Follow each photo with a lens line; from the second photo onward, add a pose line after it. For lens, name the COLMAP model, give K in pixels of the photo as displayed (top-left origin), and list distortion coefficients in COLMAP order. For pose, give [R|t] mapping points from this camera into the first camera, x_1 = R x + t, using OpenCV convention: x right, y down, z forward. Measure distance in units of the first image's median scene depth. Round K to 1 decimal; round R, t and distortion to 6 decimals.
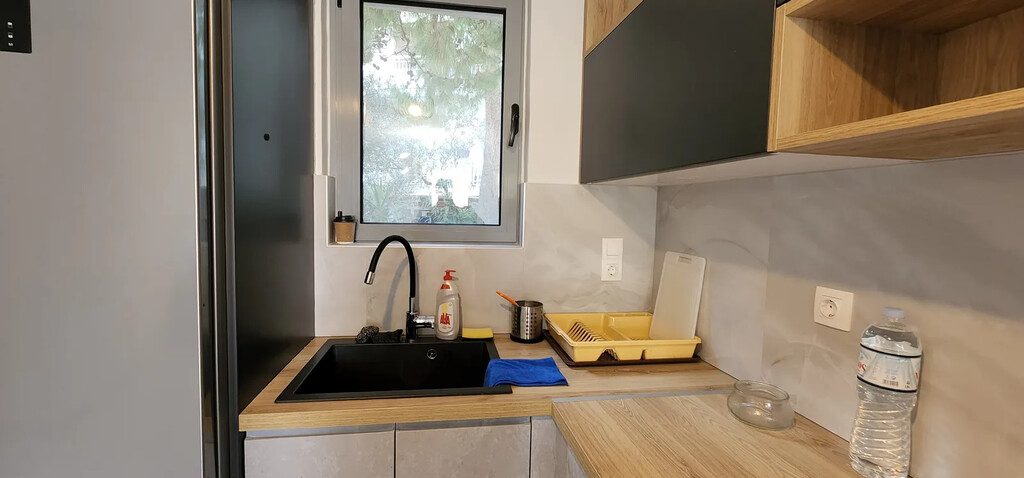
lens RADIAL K [[419.5, 0, 508.2], [0, 419.5, 237.9], [0, 0, 1]] dist [0.001269, 0.000154]
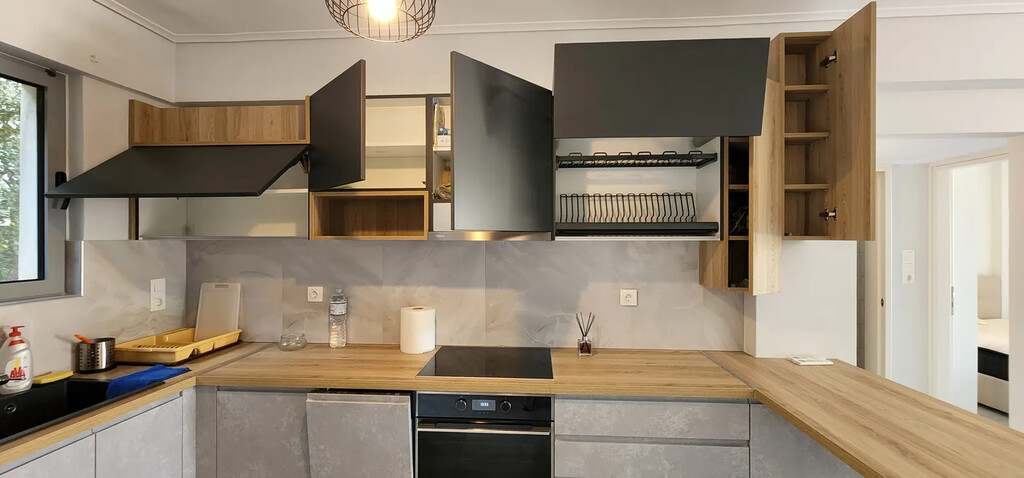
lens RADIAL K [[419.5, 0, 508.2], [0, 419.5, 237.9], [0, 0, 1]] dist [0.001269, 0.000154]
pose [[0.241433, -0.023423, 0.970135, -0.995483], [0.069084, 0.997587, 0.006893, -0.077657], [-0.967955, 0.065357, 0.242468, -0.544638]]
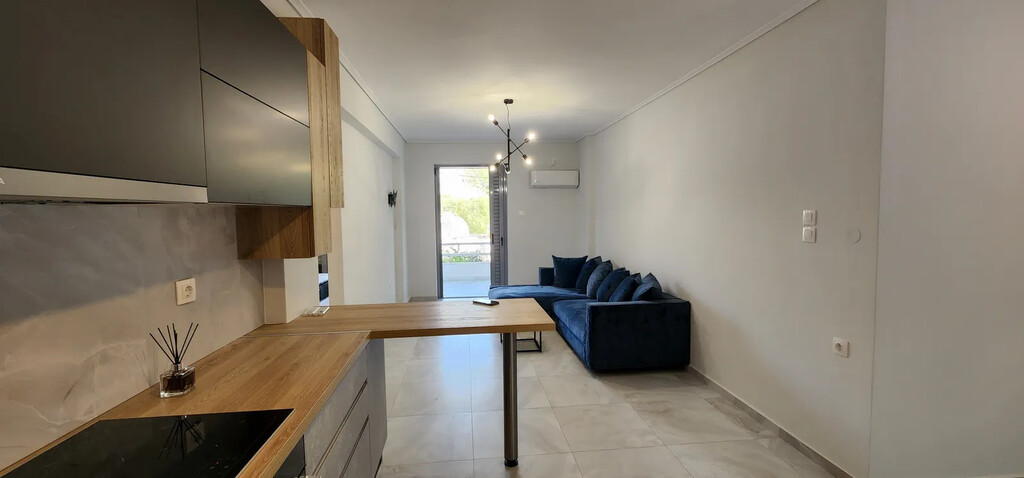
lens RADIAL K [[419.5, 0, 508.2], [0, 419.5, 237.9], [0, 0, 1]] dist [0.001269, 0.000154]
pose [[-0.997329, -0.012834, 0.071907, -0.196003], [-0.003795, 0.992217, 0.124460, -0.085780], [-0.072944, 0.123855, -0.989616, 0.480233]]
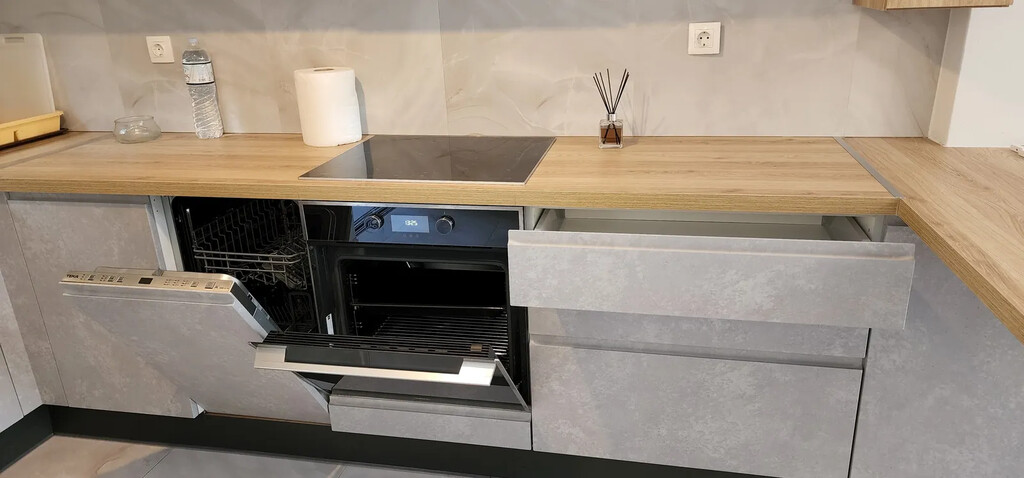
lens RADIAL K [[677.6, 0, 512.2], [0, 677.6, 227.3], [0, 0, 1]] dist [0.086781, -0.082749]
pose [[0.373510, -0.352271, 0.858135, -0.767115], [0.109210, 0.935353, 0.336434, 0.050428], [-0.921175, -0.031944, 0.387835, -0.789985]]
